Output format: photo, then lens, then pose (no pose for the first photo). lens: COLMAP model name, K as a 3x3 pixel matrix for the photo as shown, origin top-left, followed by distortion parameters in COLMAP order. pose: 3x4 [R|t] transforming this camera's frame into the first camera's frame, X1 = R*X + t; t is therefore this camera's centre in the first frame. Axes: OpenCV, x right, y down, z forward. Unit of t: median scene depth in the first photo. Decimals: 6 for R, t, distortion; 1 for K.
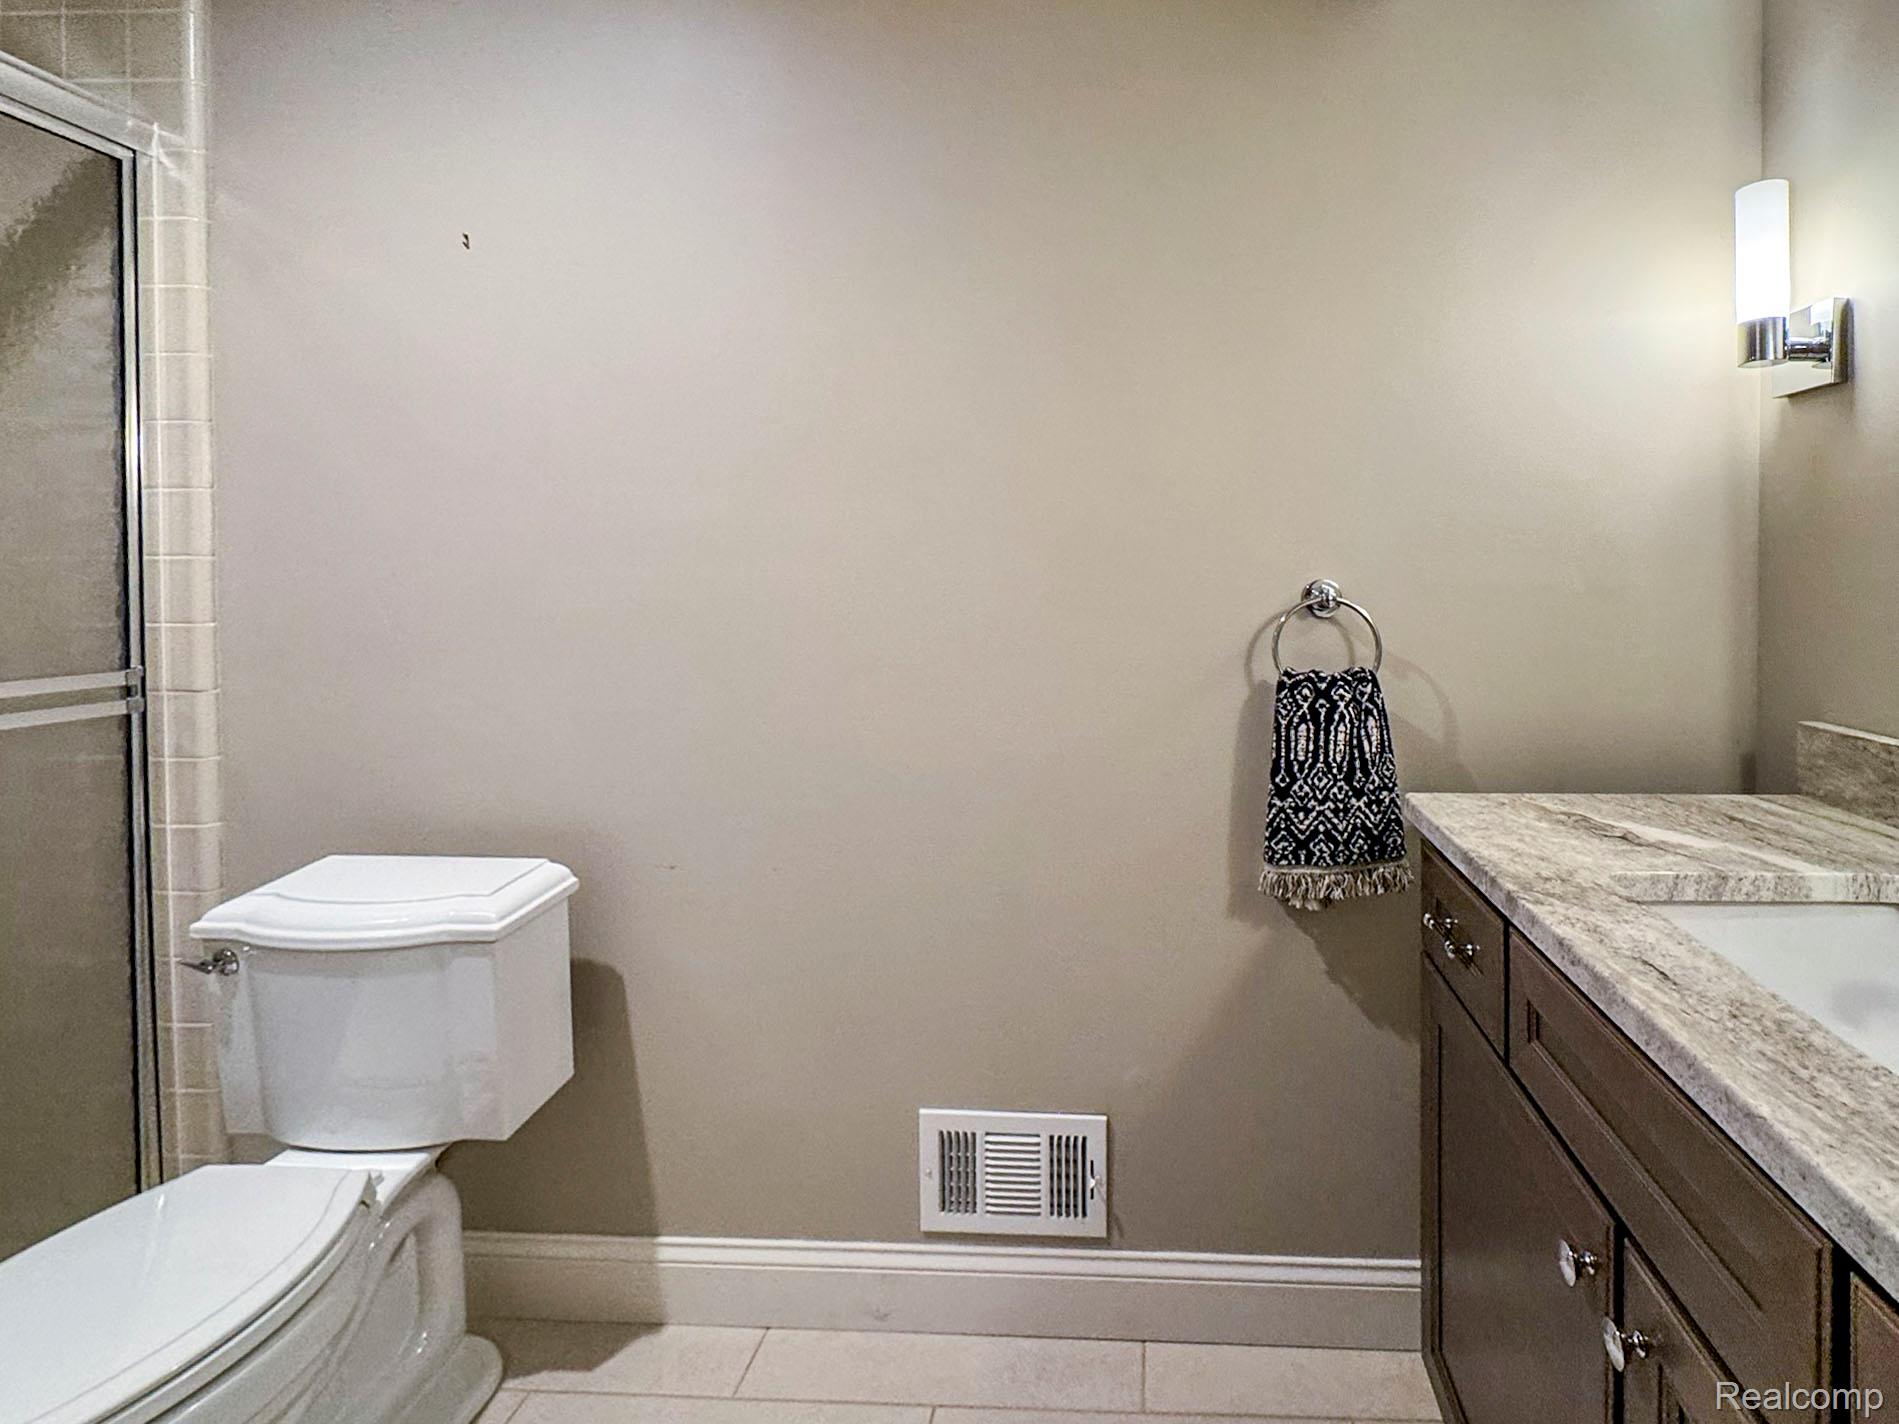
lens RADIAL K [[871.0, 0, 958.9], [0, 871.0, 702.4], [0, 0, 1]] dist [-0.002228, 0.001004]
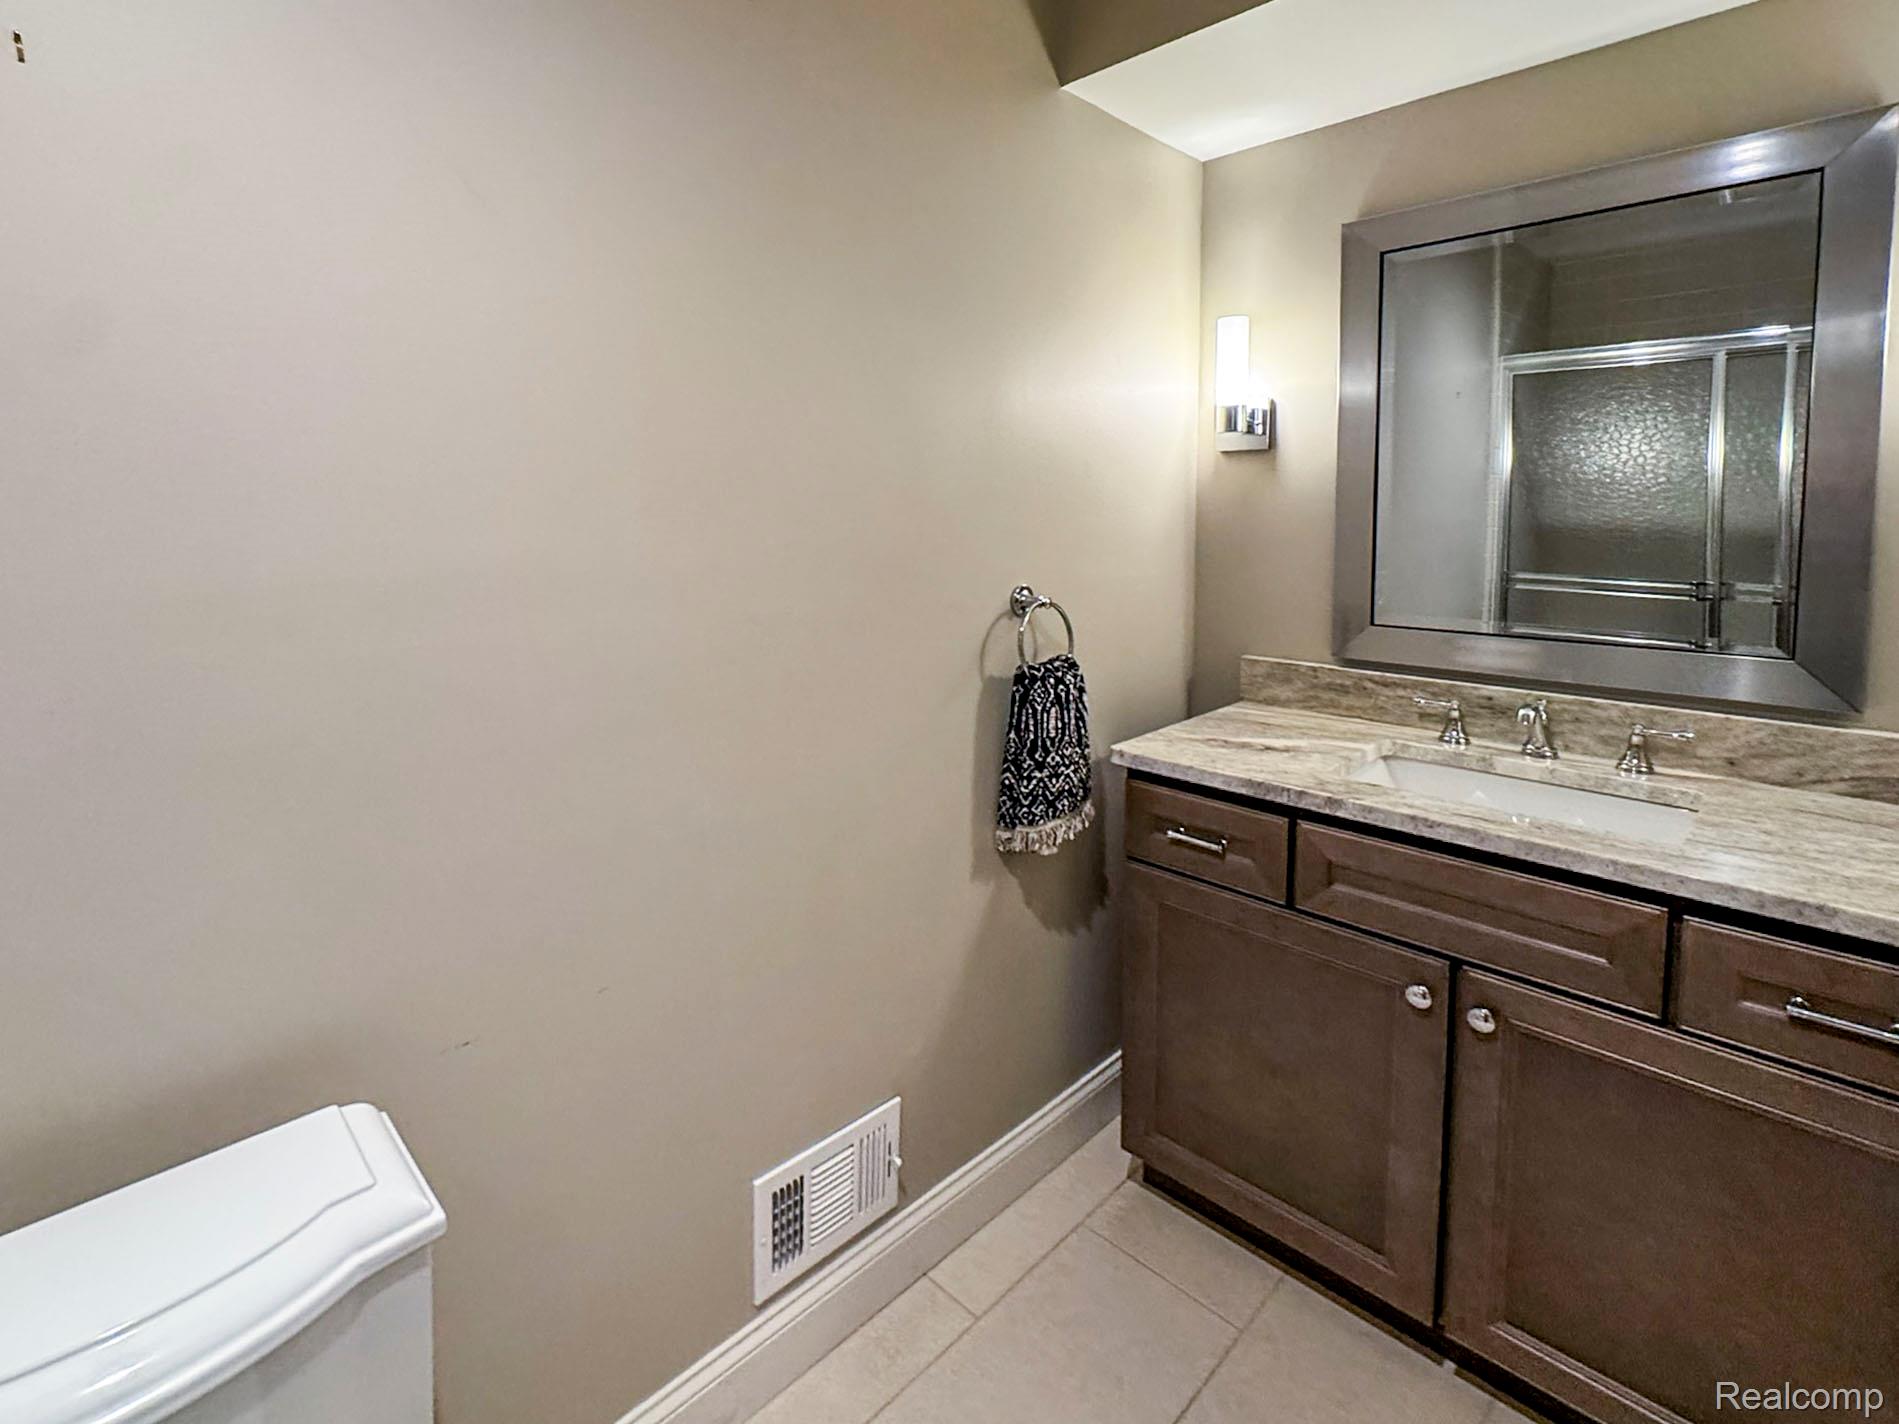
lens RADIAL K [[871.0, 0, 955.4], [0, 871.0, 723.5], [0, 0, 1]] dist [-0.002228, 0.001004]
pose [[0.699808, -0.172088, 0.693292, -0.542581], [0.131240, 0.985001, 0.112022, -0.105823], [-0.702171, 0.012593, 0.711897, 0.218965]]
